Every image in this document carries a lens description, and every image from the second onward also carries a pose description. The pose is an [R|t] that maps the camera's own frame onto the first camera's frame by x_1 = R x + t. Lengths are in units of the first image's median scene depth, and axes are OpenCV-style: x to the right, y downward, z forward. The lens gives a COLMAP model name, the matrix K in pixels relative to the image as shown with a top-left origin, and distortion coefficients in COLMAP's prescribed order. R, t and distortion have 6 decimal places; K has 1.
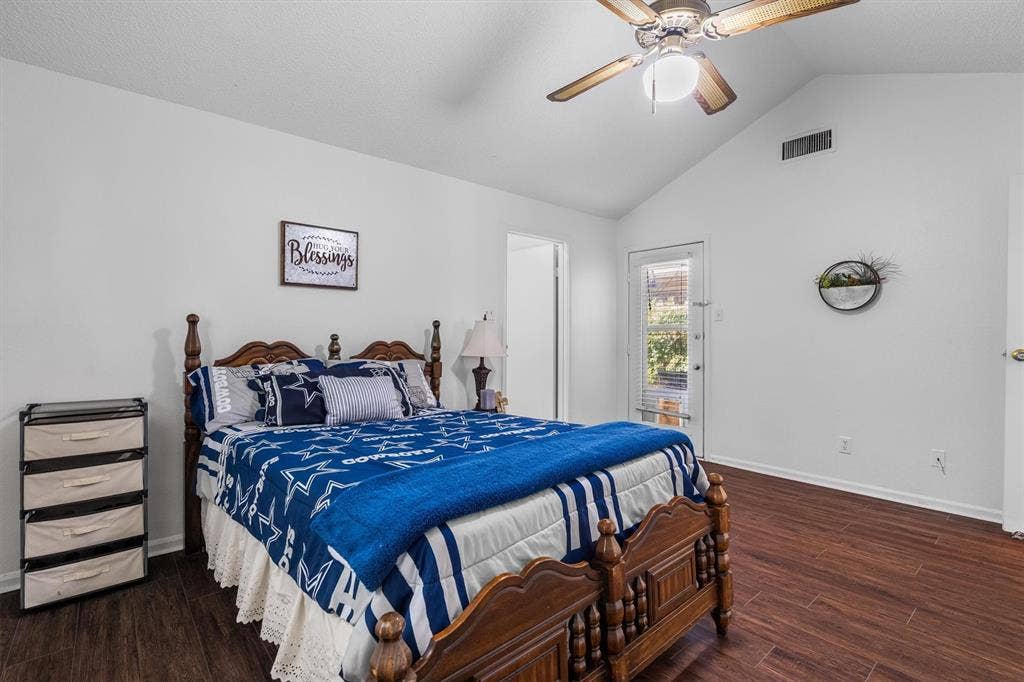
lens RADIAL K [[477.3, 0, 506.8], [0, 477.3, 339.6], [0, 0, 1]] dist [-0.000919, 0.000070]
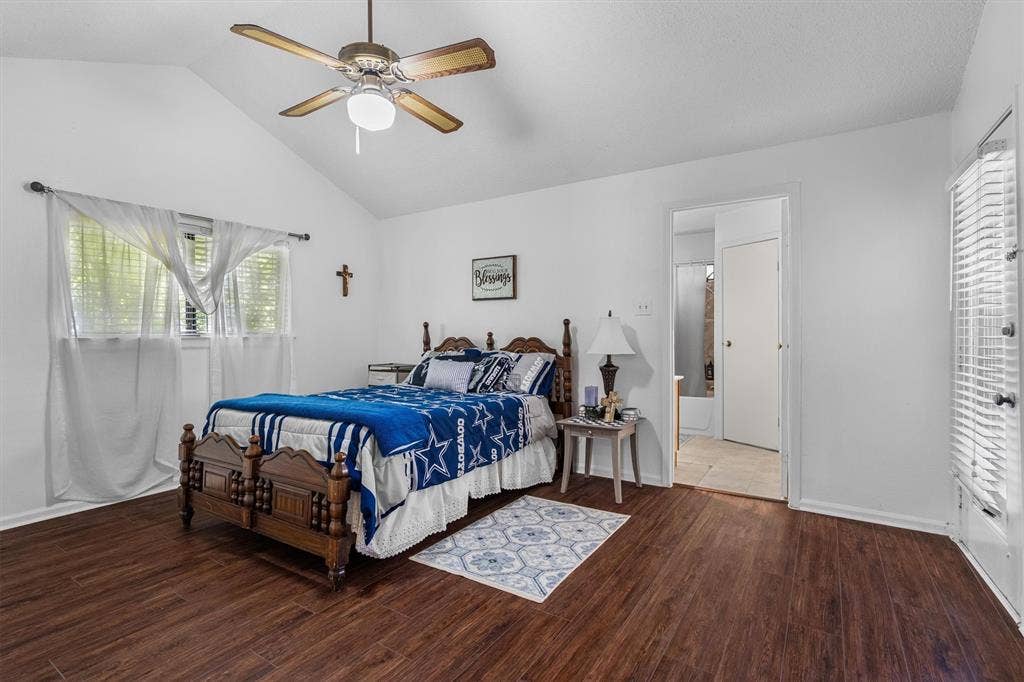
lens RADIAL K [[477.3, 0, 506.6], [0, 477.3, 338.8], [0, 0, 1]] dist [-0.000919, 0.000070]
pose [[0.272828, 0.008772, -0.962023, 0.989761], [-0.001530, 0.999961, 0.008684, -0.003734], [0.962062, -0.000897, 0.272830, 0.638719]]
